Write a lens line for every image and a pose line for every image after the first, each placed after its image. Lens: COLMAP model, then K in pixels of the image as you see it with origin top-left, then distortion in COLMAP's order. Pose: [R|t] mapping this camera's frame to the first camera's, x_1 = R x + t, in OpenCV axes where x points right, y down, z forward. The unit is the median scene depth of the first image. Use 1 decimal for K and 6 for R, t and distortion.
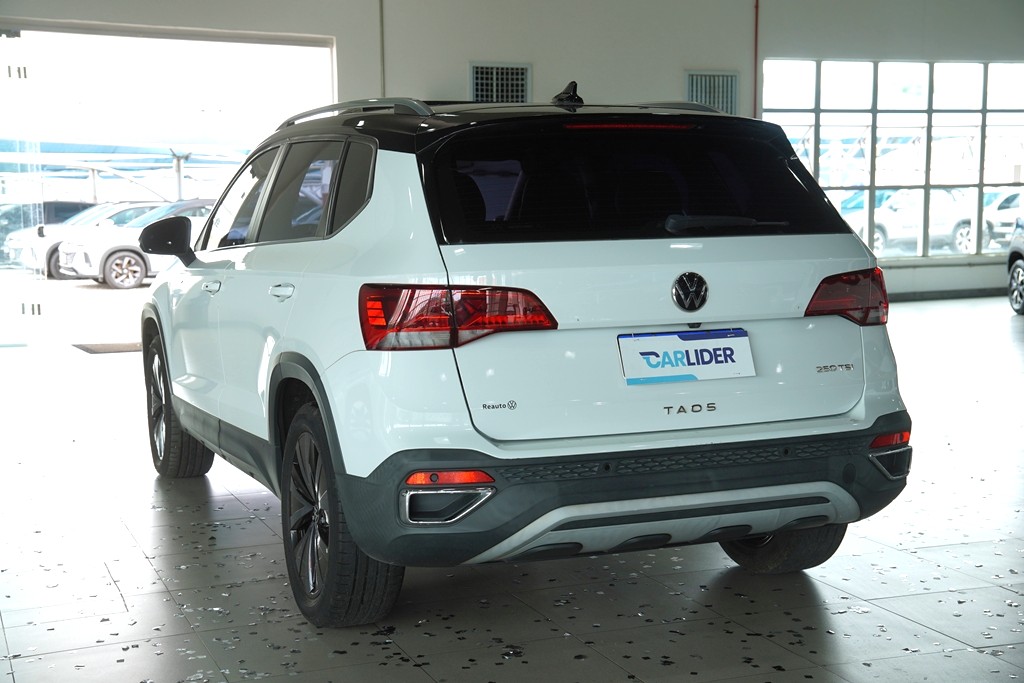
lens RADIAL K [[1379.2, 0, 512.0], [0, 1379.2, 341.5], [0, 0, 1]] dist [0.163169, 0.057129]
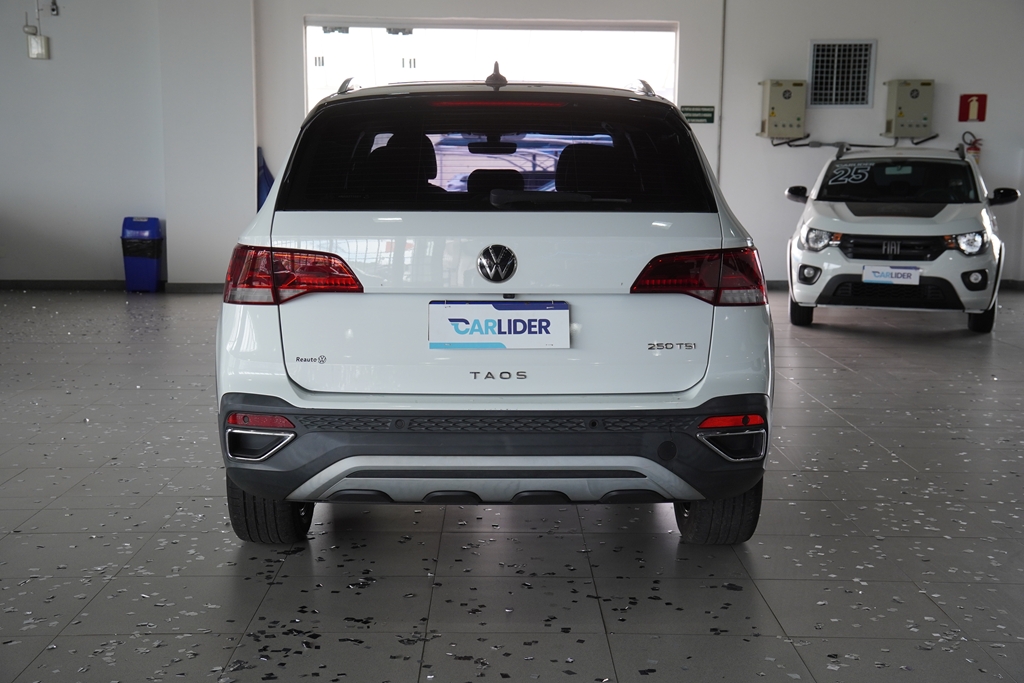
lens RADIAL K [[1233.6, 0, 512.0], [0, 1233.6, 341.5], [0, 0, 1]] dist [0.117749, 0.004996]
pose [[0.933826, 0.064445, -0.351874, 0.459425], [-0.051985, 0.997645, 0.044754, -0.019052], [0.353930, -0.023501, 0.934977, 0.129174]]
